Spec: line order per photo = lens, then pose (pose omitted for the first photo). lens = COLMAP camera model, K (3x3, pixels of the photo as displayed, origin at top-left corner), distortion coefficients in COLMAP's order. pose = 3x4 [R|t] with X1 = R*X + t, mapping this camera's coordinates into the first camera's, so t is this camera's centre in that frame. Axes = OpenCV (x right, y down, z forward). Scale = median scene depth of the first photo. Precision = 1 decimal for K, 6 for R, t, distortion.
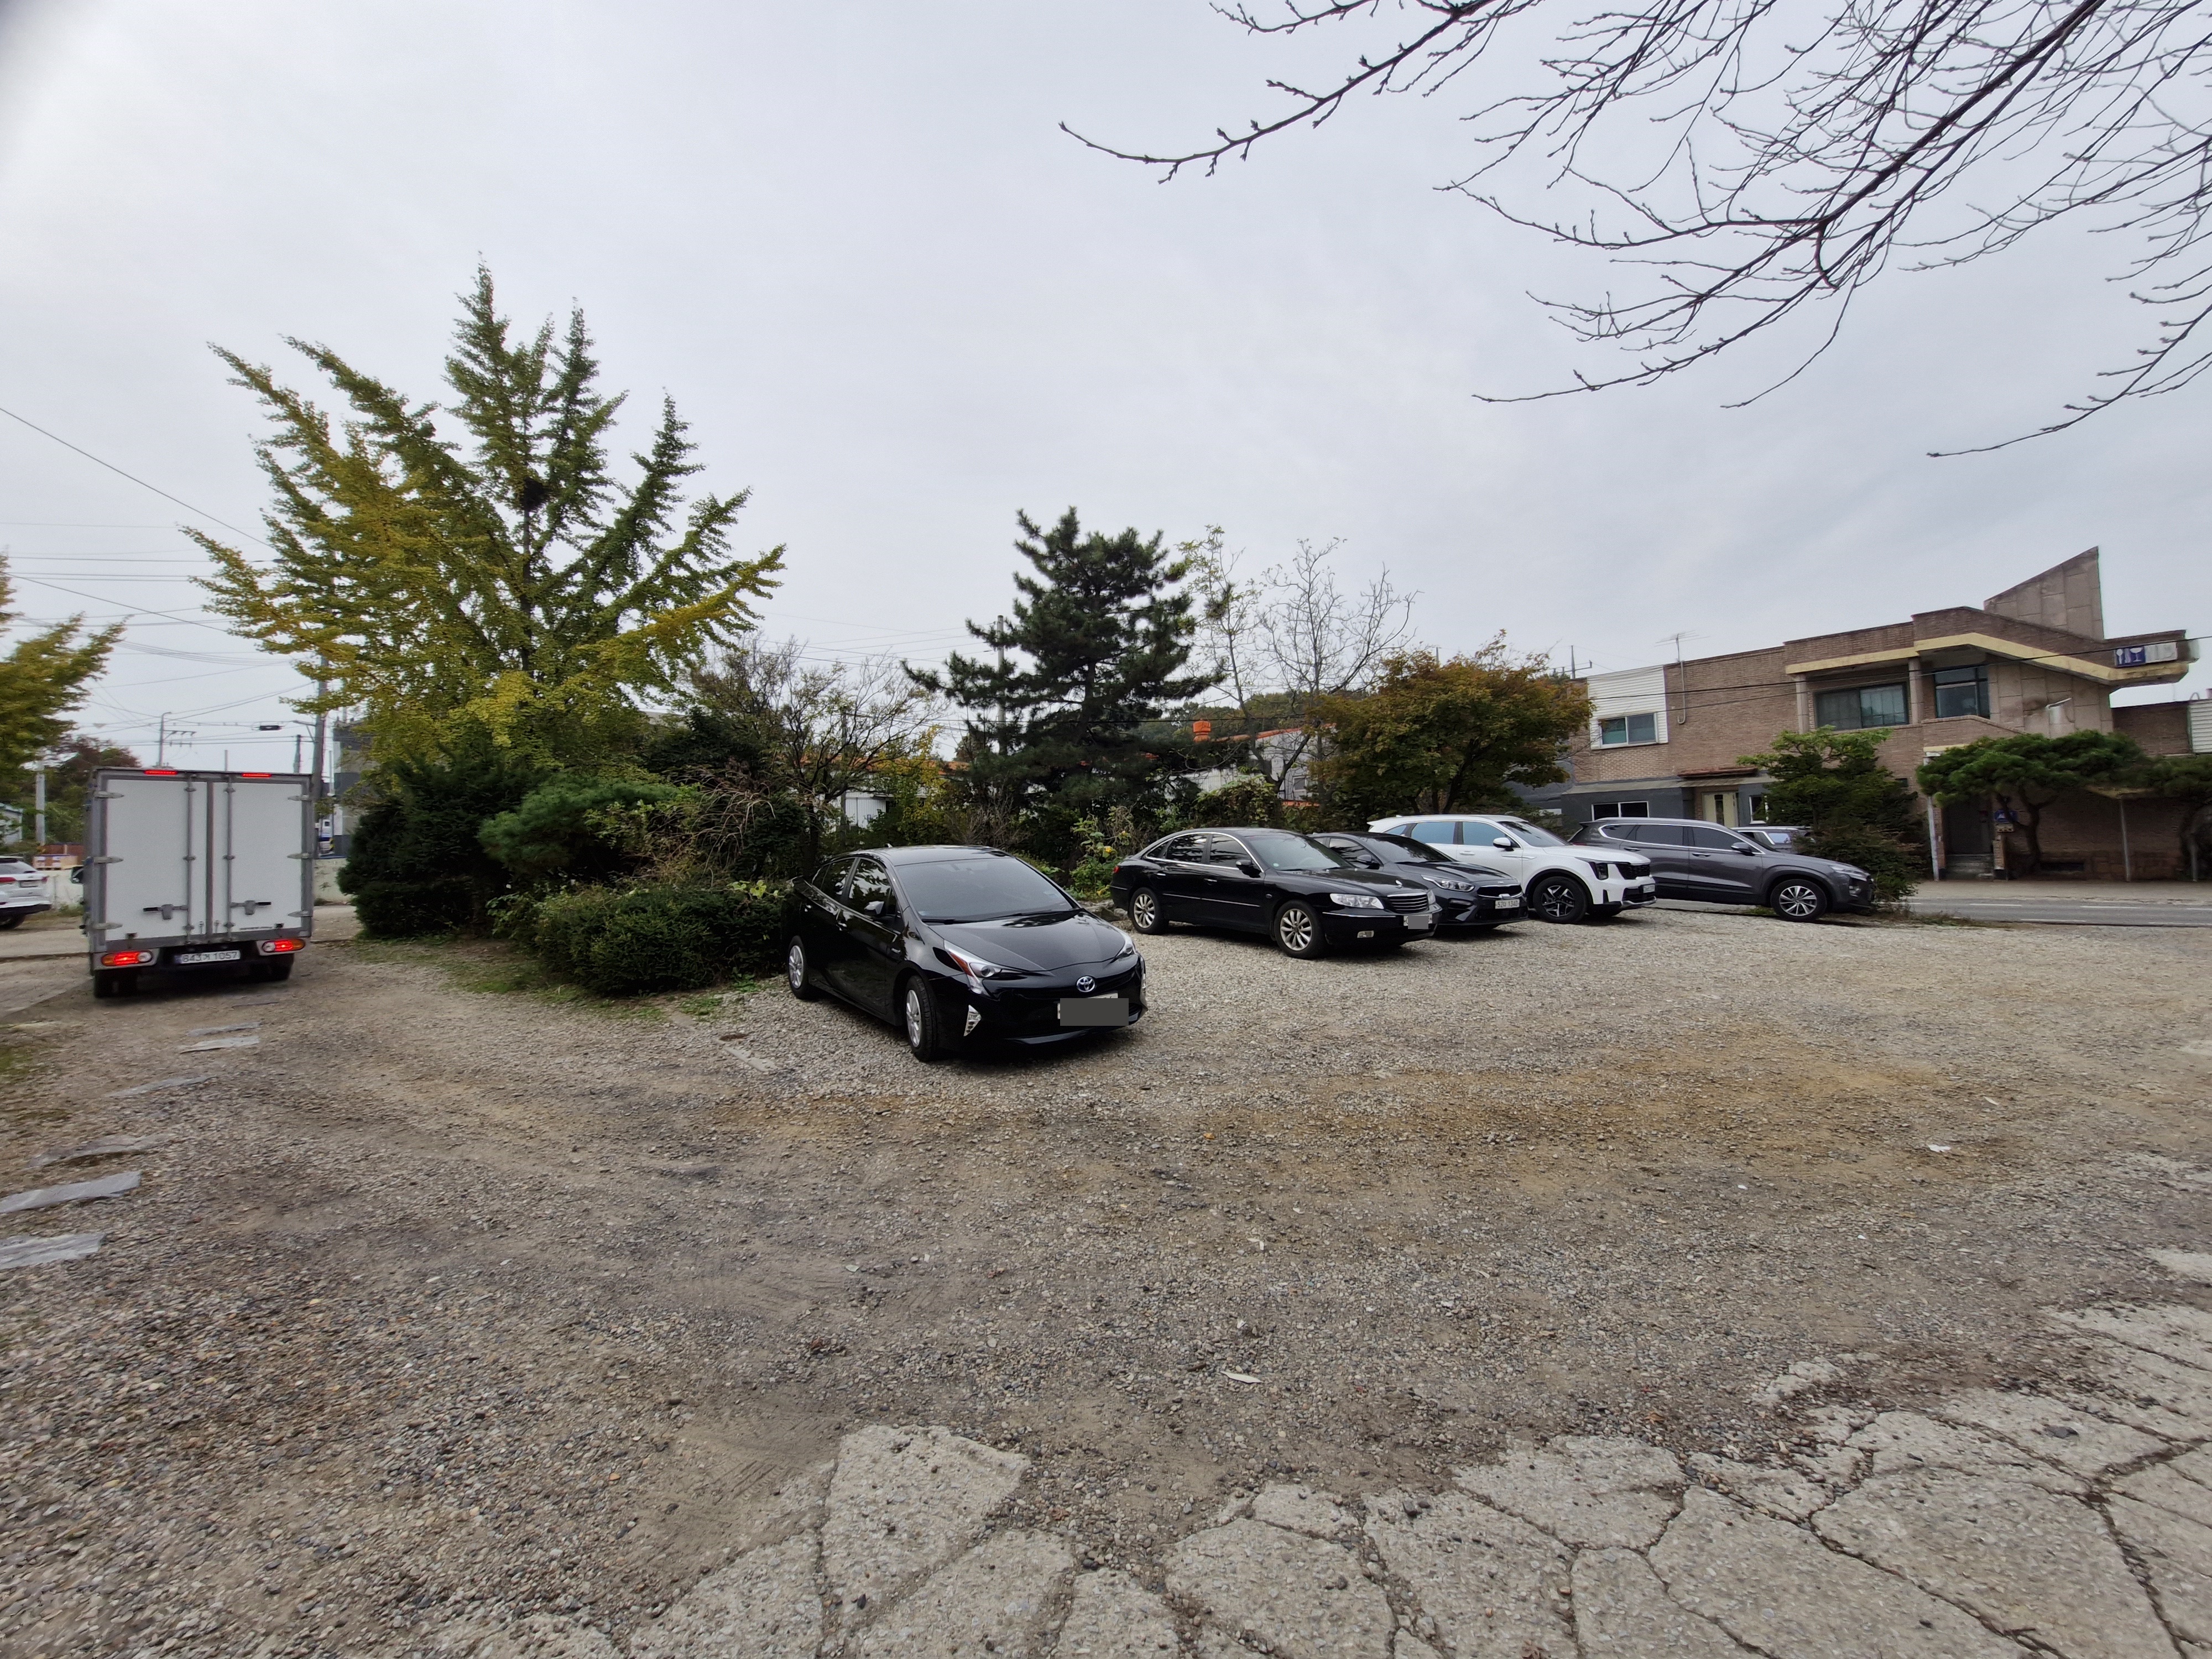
lens RADIAL K [[866.0, 0, 1106.0], [0, 866.0, 829.5], [0, 0, 1]] dist [-0.000744, -0.000103]
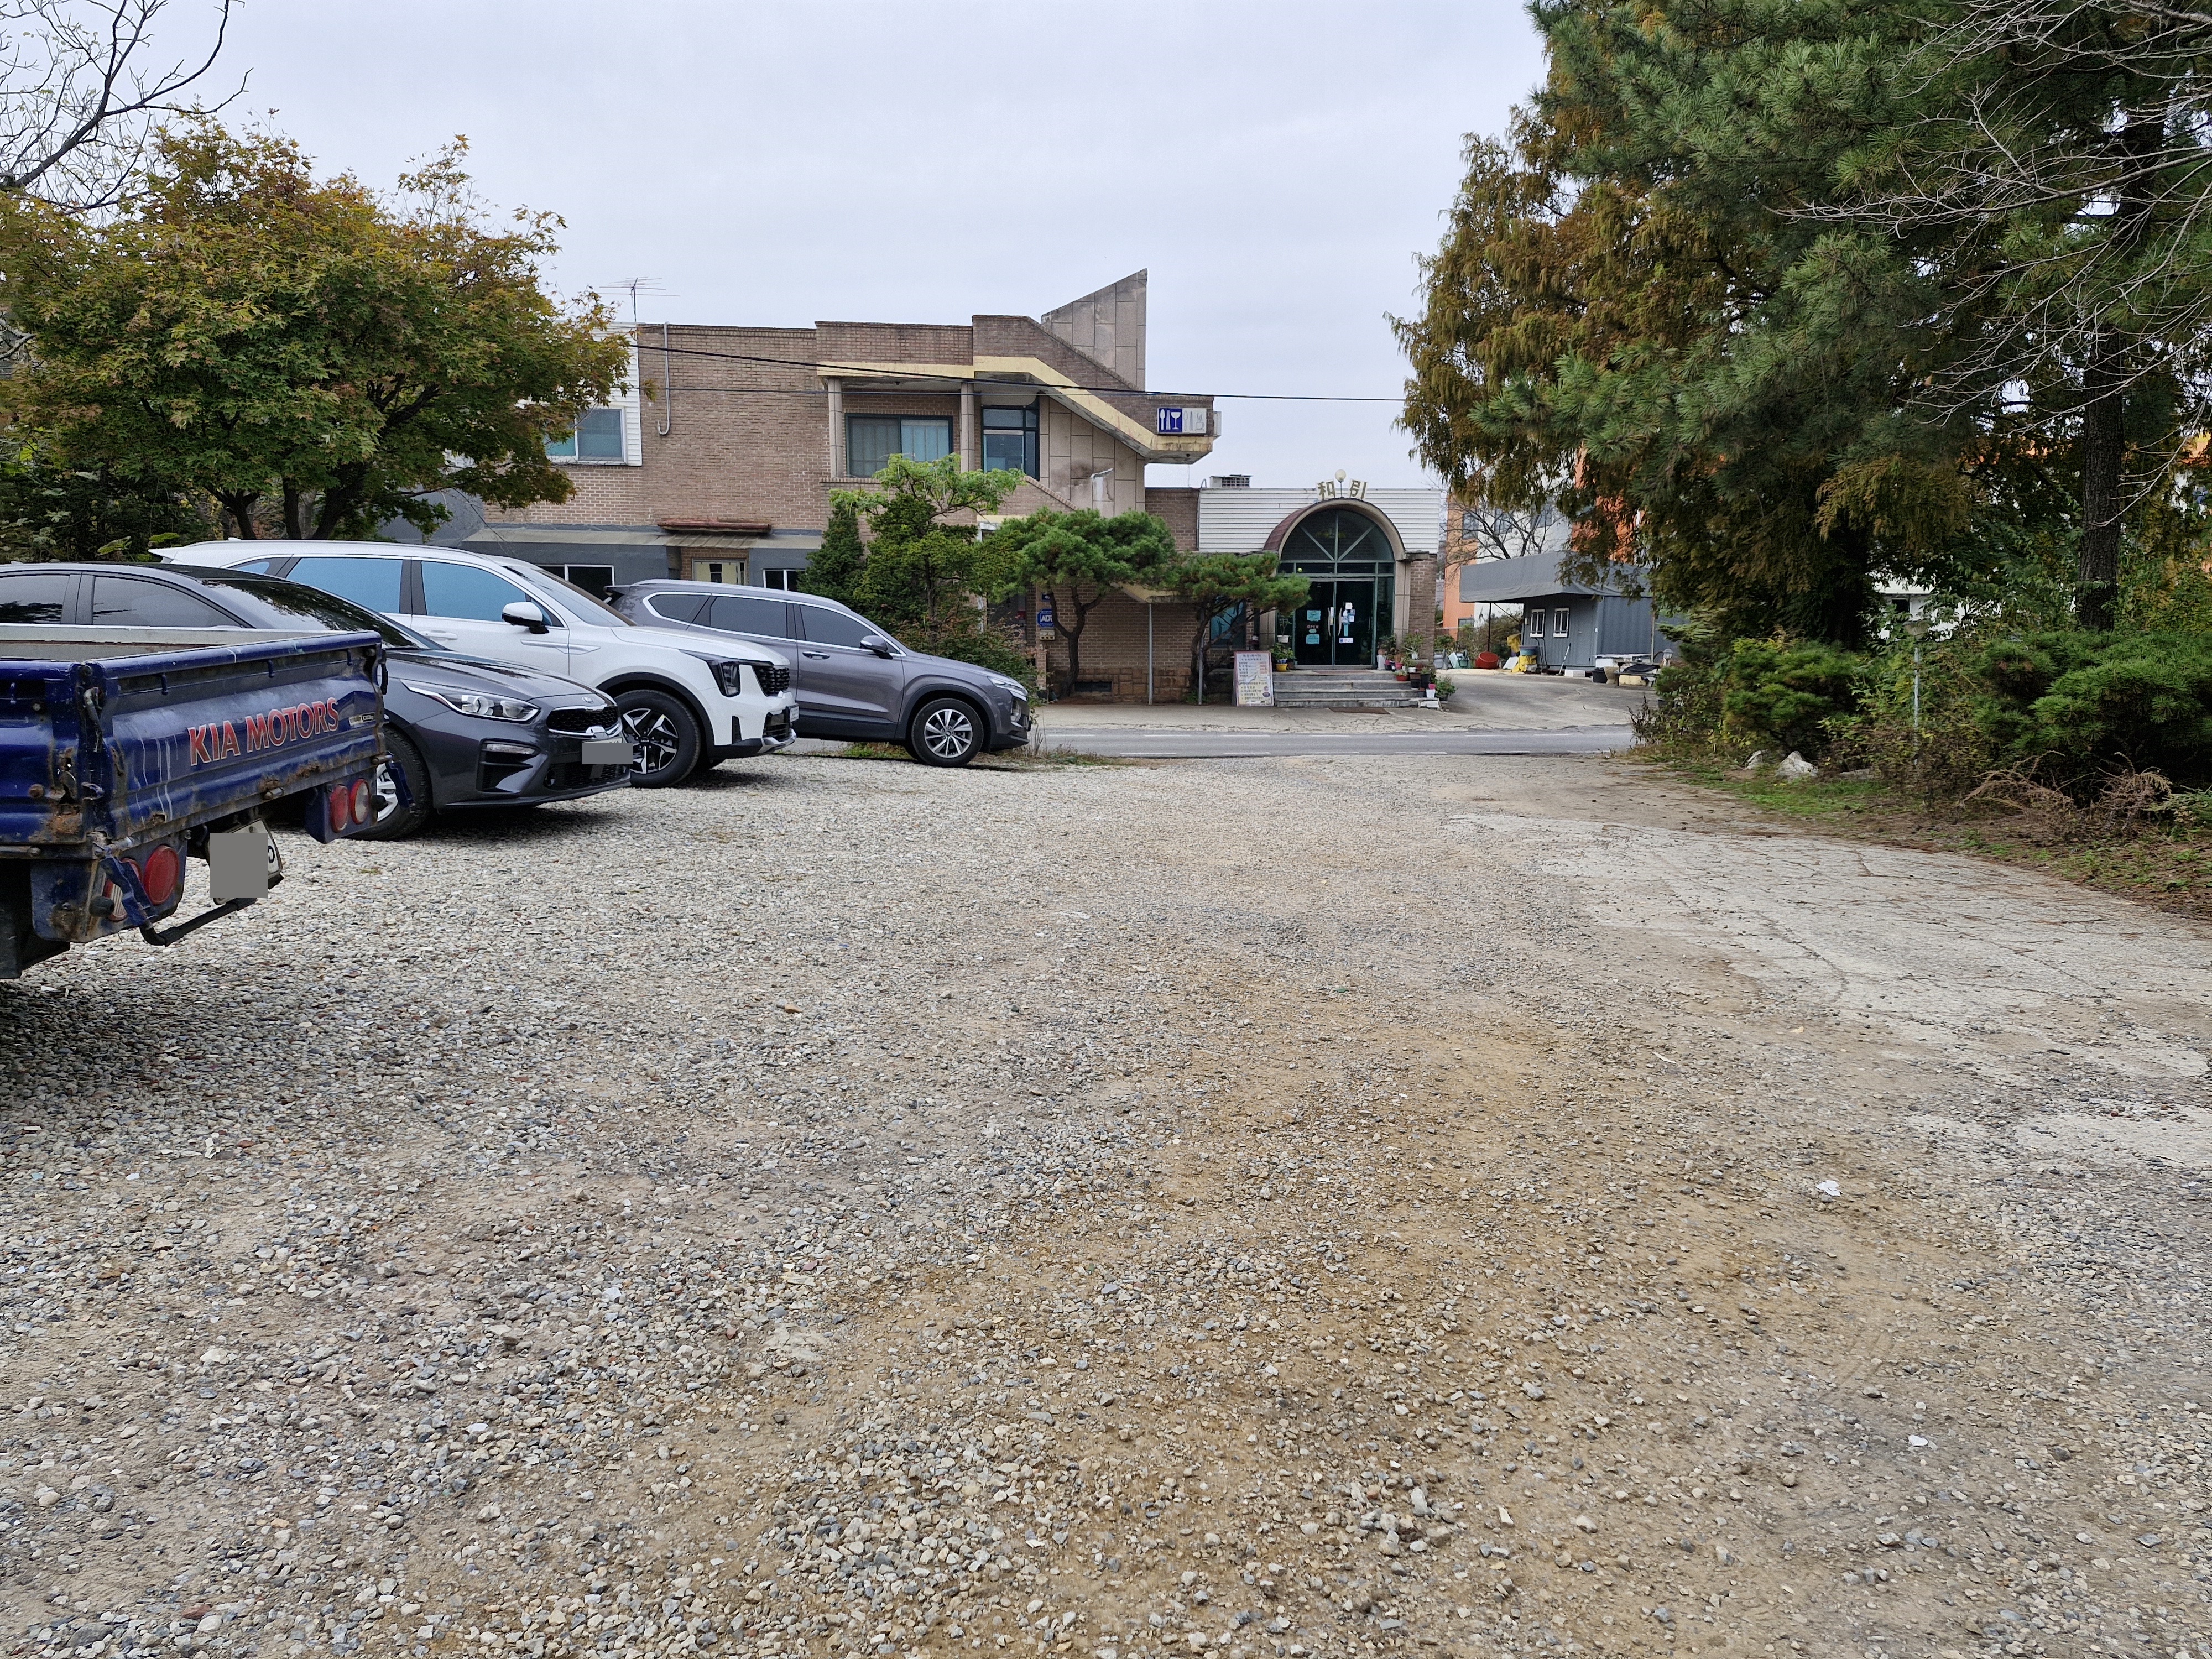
lens RADIAL K [[1521.1, 0, 1106.0], [0, 1521.1, 829.5], [0, 0, 1]] dist [0.059764, -0.075123]
pose [[0.591455, -0.066778, 0.803568, -0.004688], [-0.041644, 0.992705, 0.113146, 0.018487], [-0.805262, -0.100385, 0.584359, 0.221775]]
